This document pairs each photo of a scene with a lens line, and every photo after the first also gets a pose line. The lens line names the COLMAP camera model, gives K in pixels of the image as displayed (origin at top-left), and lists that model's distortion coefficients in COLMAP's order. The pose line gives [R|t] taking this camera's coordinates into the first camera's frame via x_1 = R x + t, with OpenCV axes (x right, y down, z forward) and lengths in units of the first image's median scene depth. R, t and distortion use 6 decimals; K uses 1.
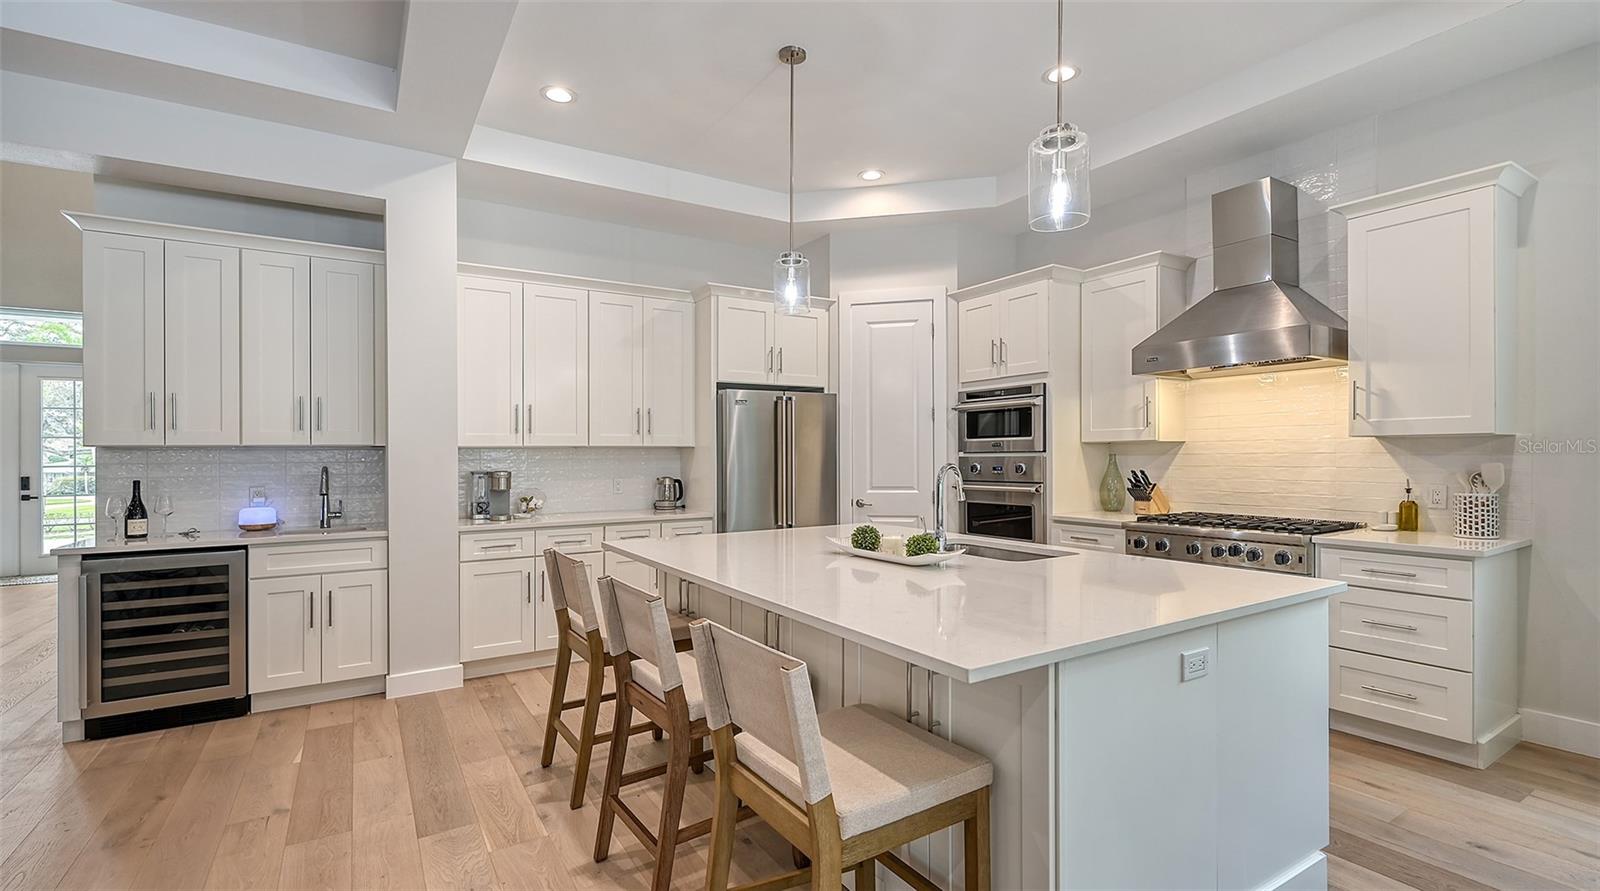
lens RADIAL K [[716.3, 0, 823.4], [0, 716.3, 460.1], [0, 0, 1]] dist [0.004484, -0.000192]
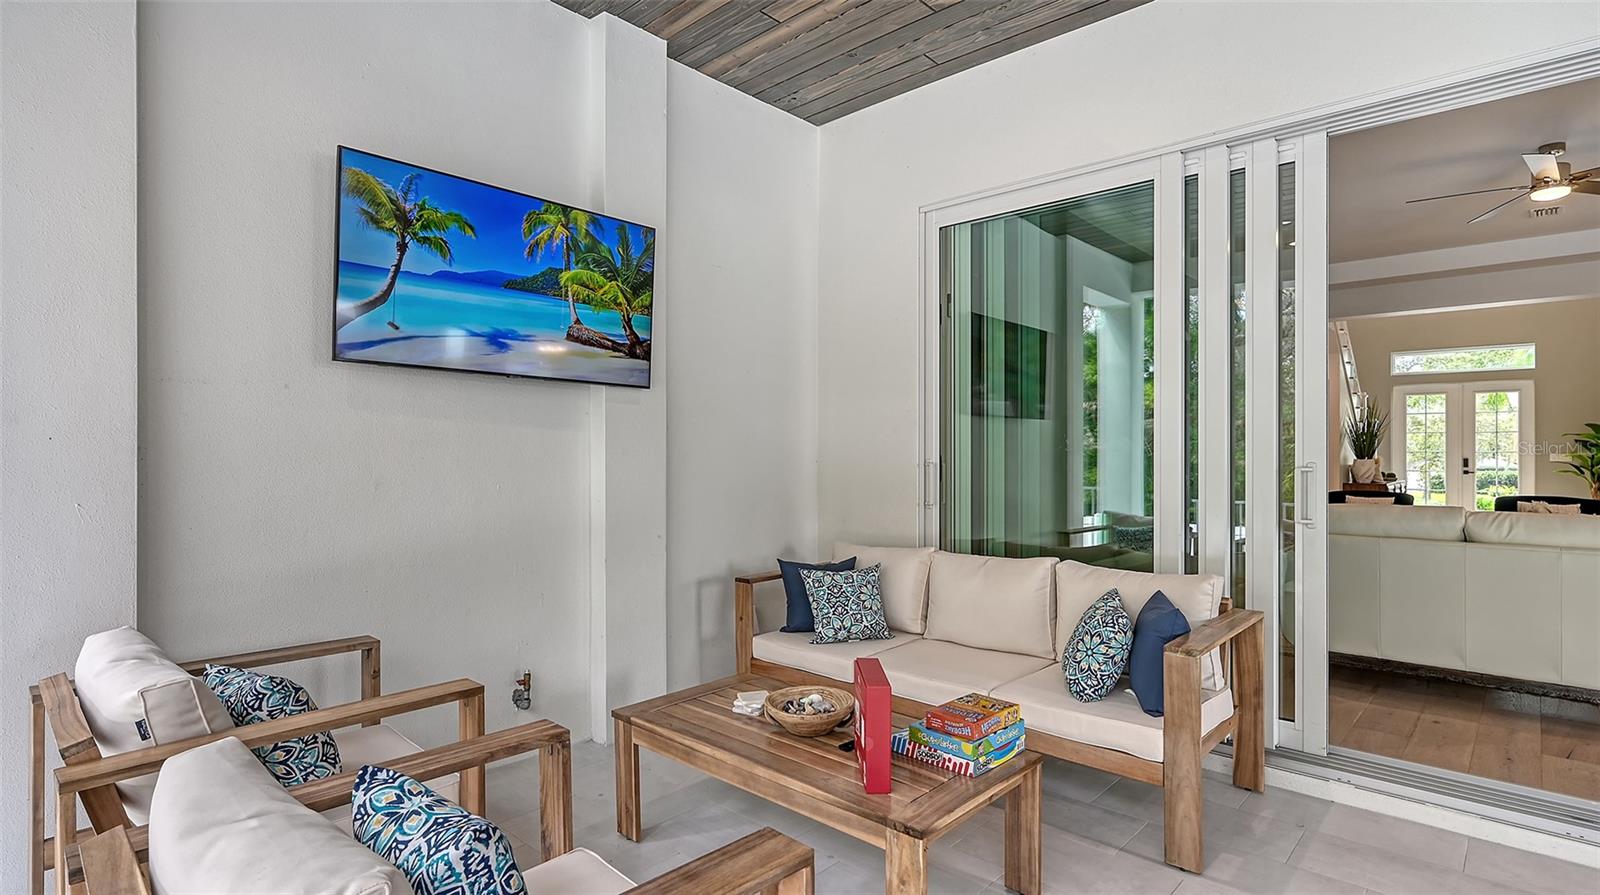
lens RADIAL K [[796.3, 0, 794.3], [0, 796.3, 454.8], [0, 0, 1]] dist [0.001208, -0.000726]
pose [[0.243392, 0.006712, -0.969905, 0.334310], [-0.013038, 0.999908, 0.003648, 0.053508], [0.969840, 0.011758, 0.243457, -1.503240]]
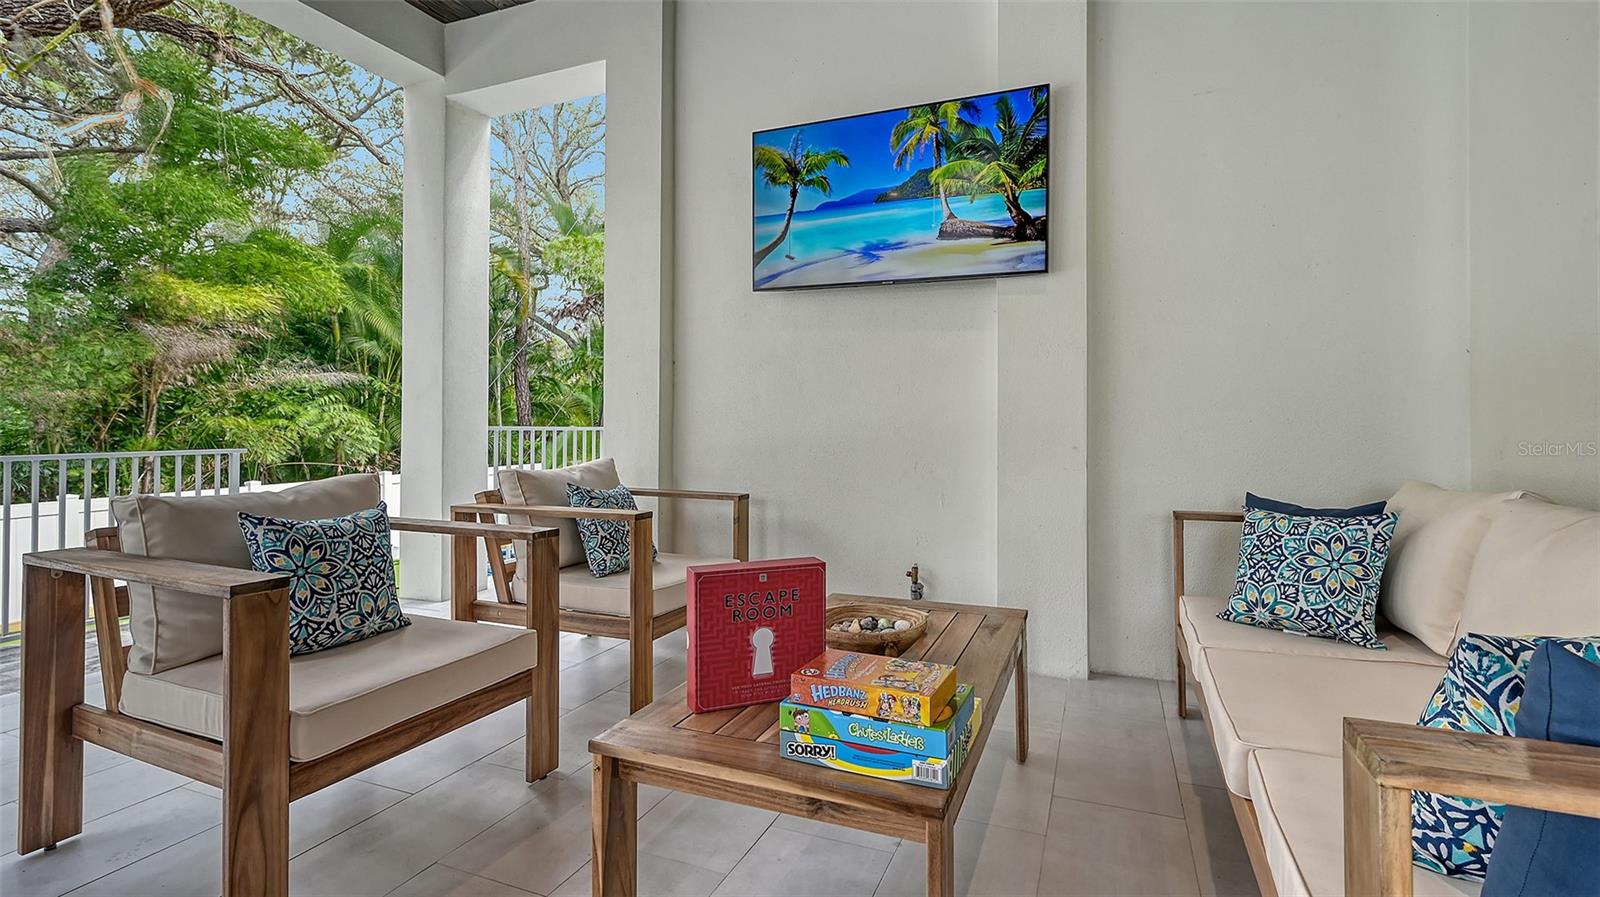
lens RADIAL K [[725.5, 0, 804.5], [0, 725.5, 420.6], [0, 0, 1]] dist [0.001471, 0.000620]
pose [[-0.822017, -0.003788, -0.569450, 0.043691], [-0.005858, 0.999981, 0.001804, 0.121155], [0.569433, 0.004818, -0.822024, -1.045375]]
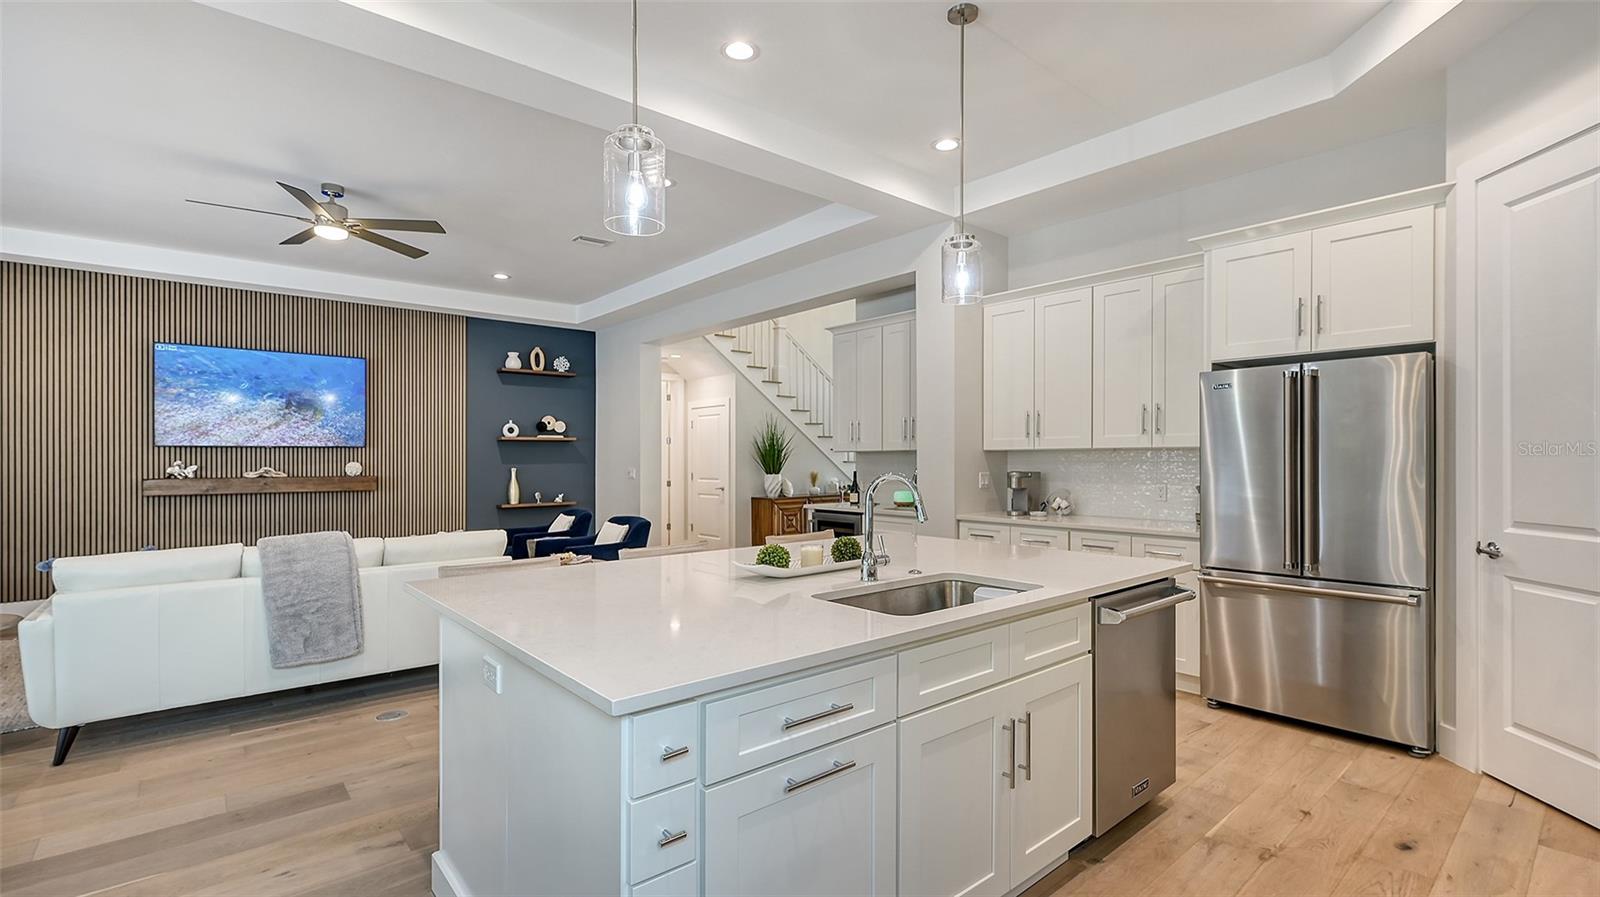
lens RADIAL K [[712.0, 0, 784.9], [0, 712.0, 464.6], [0, 0, 1]] dist [0.001473, 0.000126]
pose [[0.124082, 0.015720, -0.992147, 0.645600], [-0.003597, 0.999875, 0.015393, -0.012210], [0.992266, 0.001659, 0.124123, 0.528535]]
